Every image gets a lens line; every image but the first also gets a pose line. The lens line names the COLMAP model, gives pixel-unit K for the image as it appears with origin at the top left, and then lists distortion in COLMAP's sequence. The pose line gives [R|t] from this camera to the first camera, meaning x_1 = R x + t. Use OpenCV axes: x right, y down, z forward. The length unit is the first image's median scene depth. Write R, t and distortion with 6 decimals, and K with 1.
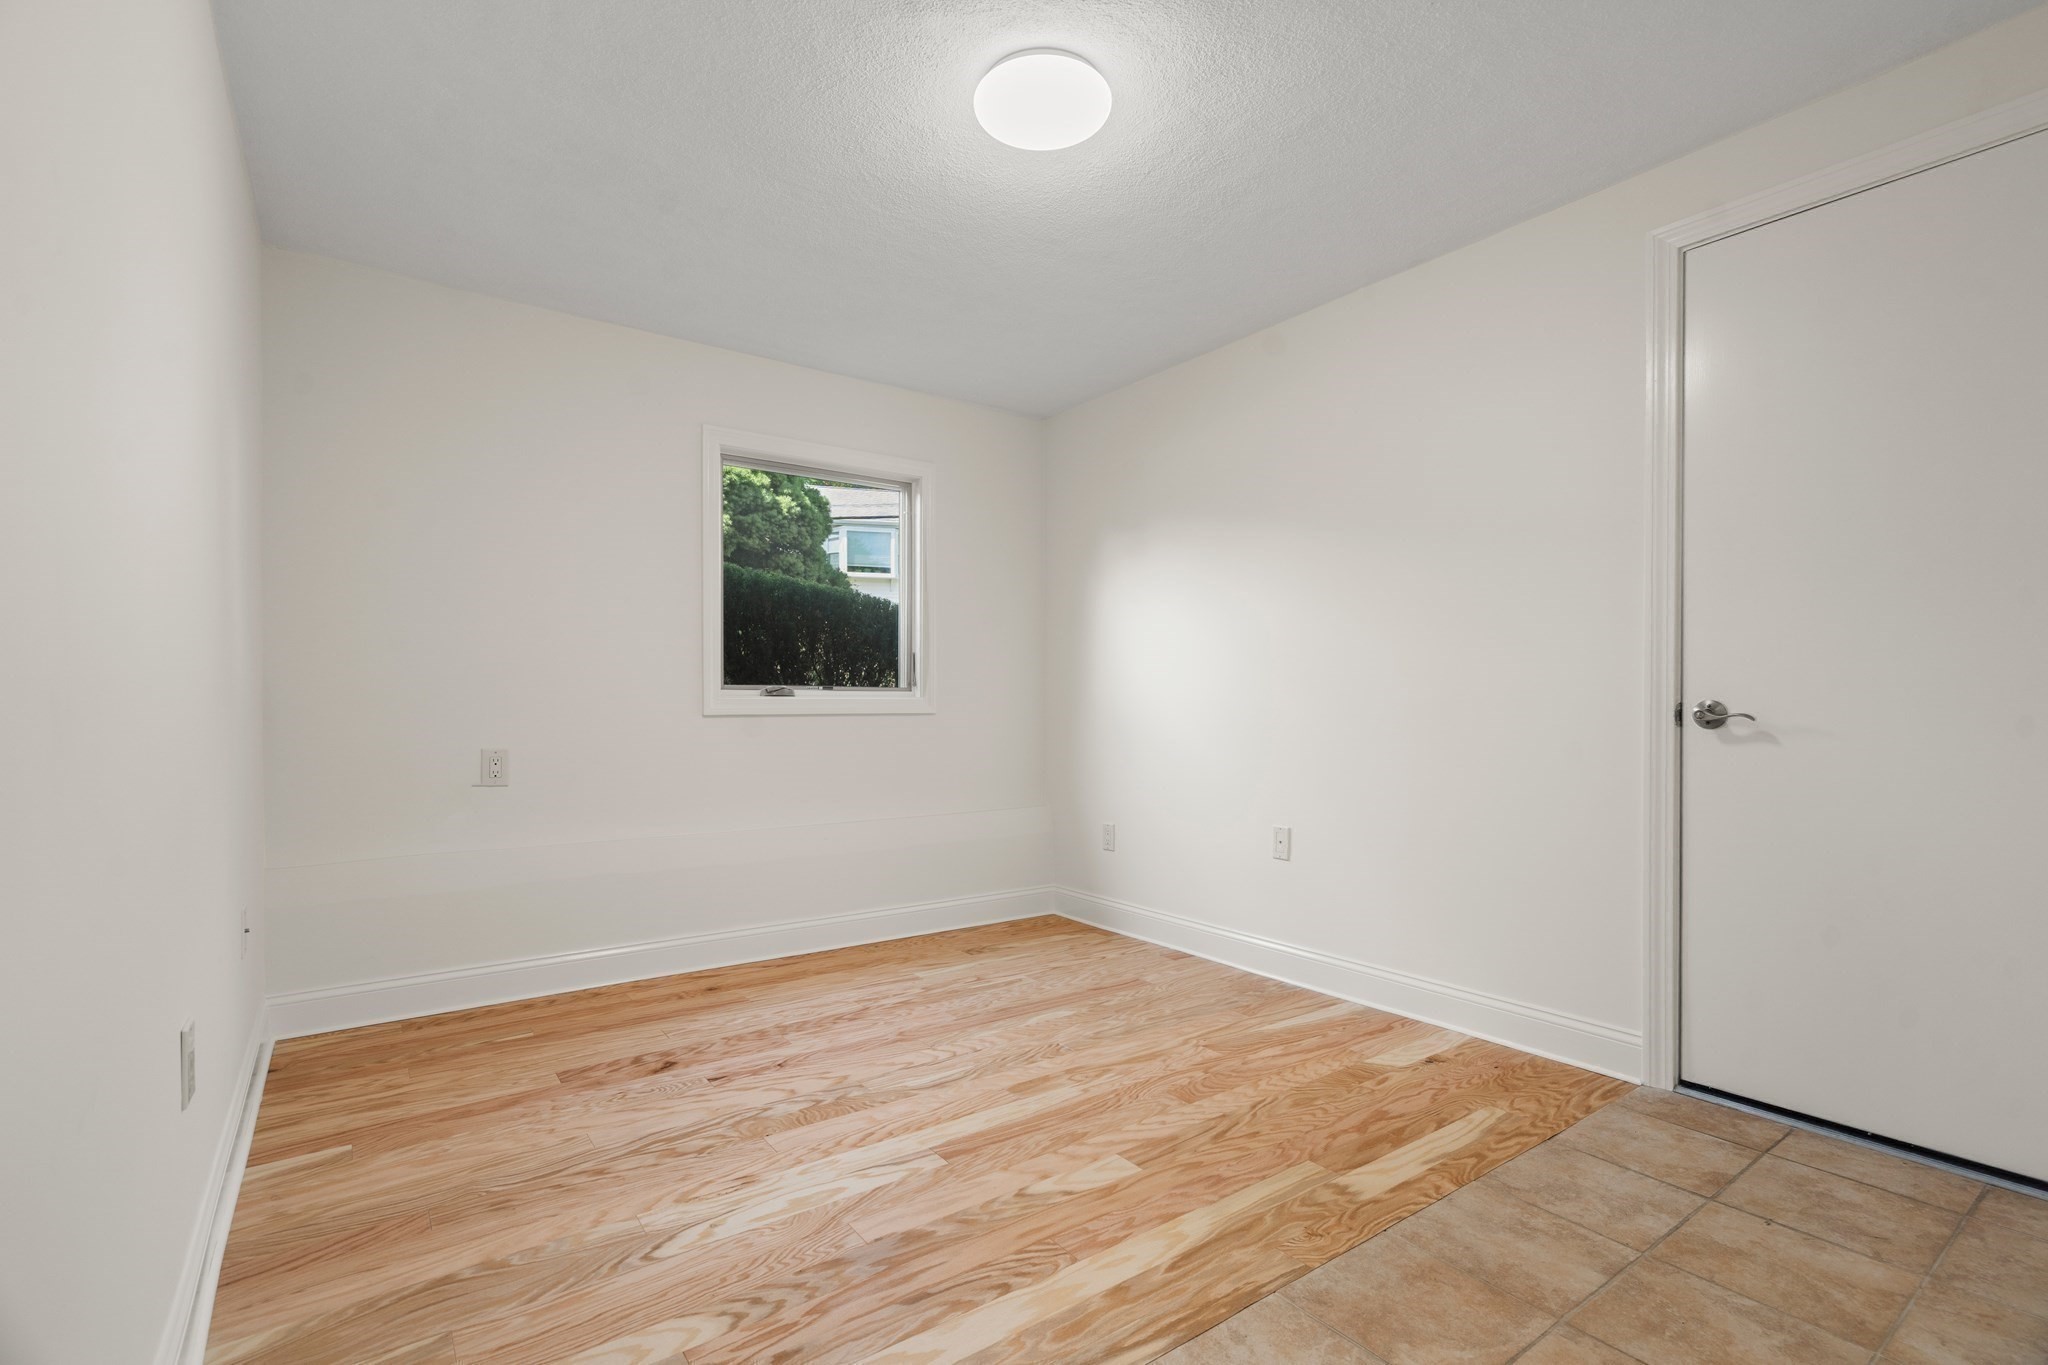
lens RADIAL K [[937.1, 0, 1031.3], [0, 937.1, 685.3], [0, 0, 1]] dist [-0.004671, 0.001473]
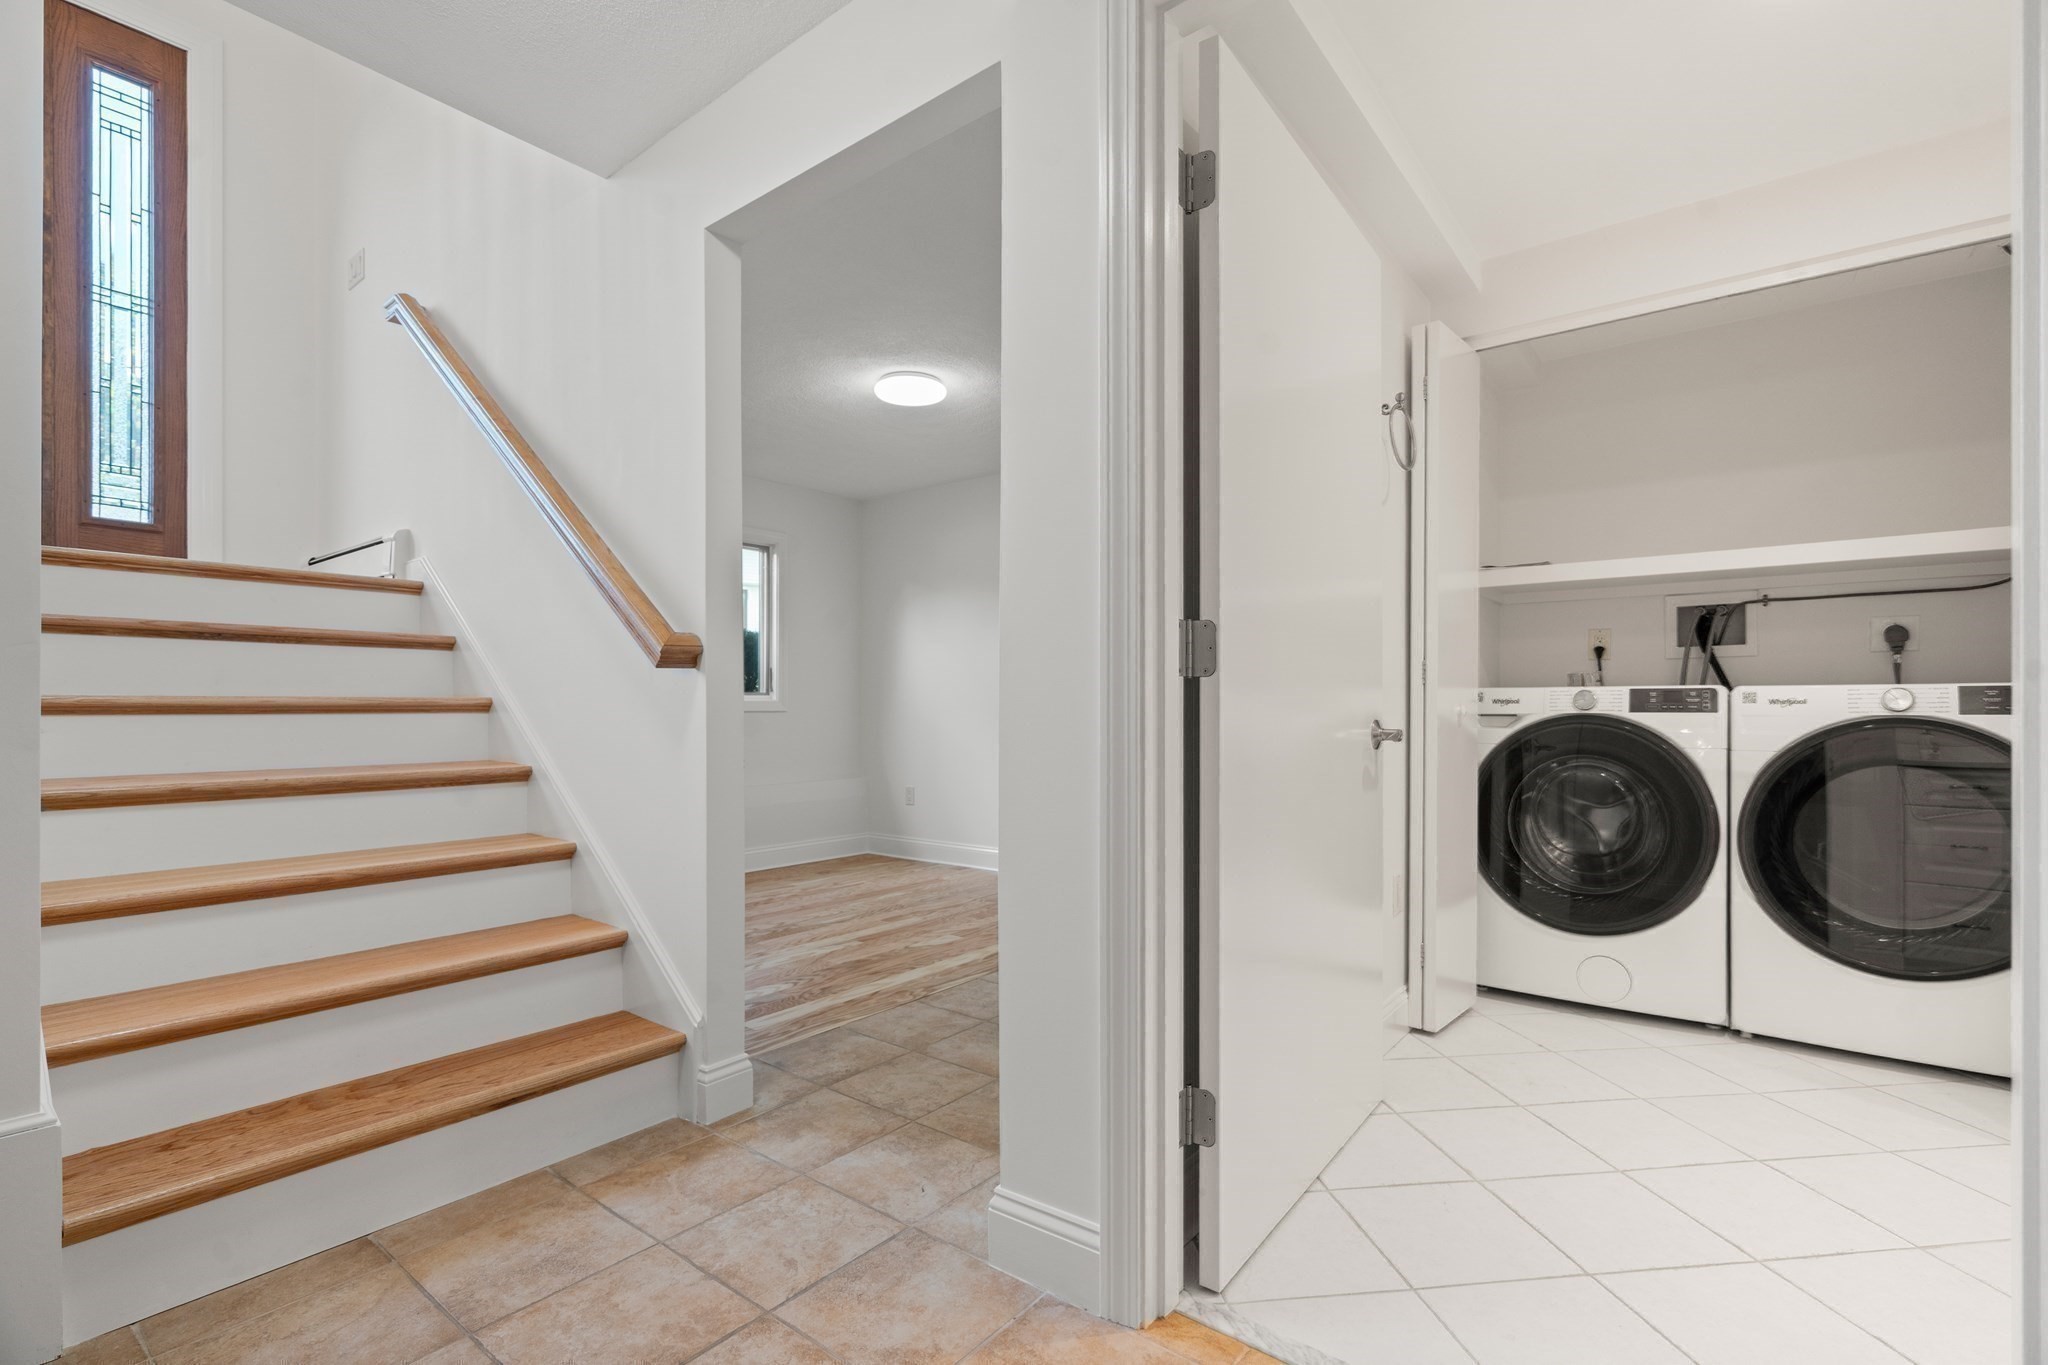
lens RADIAL K [[937.1, 0, 1024.7], [0, 937.1, 683.0], [0, 0, 1]] dist [-0.004671, 0.001473]
pose [[0.962364, 0.002010, 0.271757, -0.269948], [-0.000238, 0.999979, -0.006552, -0.006629], [-0.271764, 0.006241, 0.962344, -0.858130]]
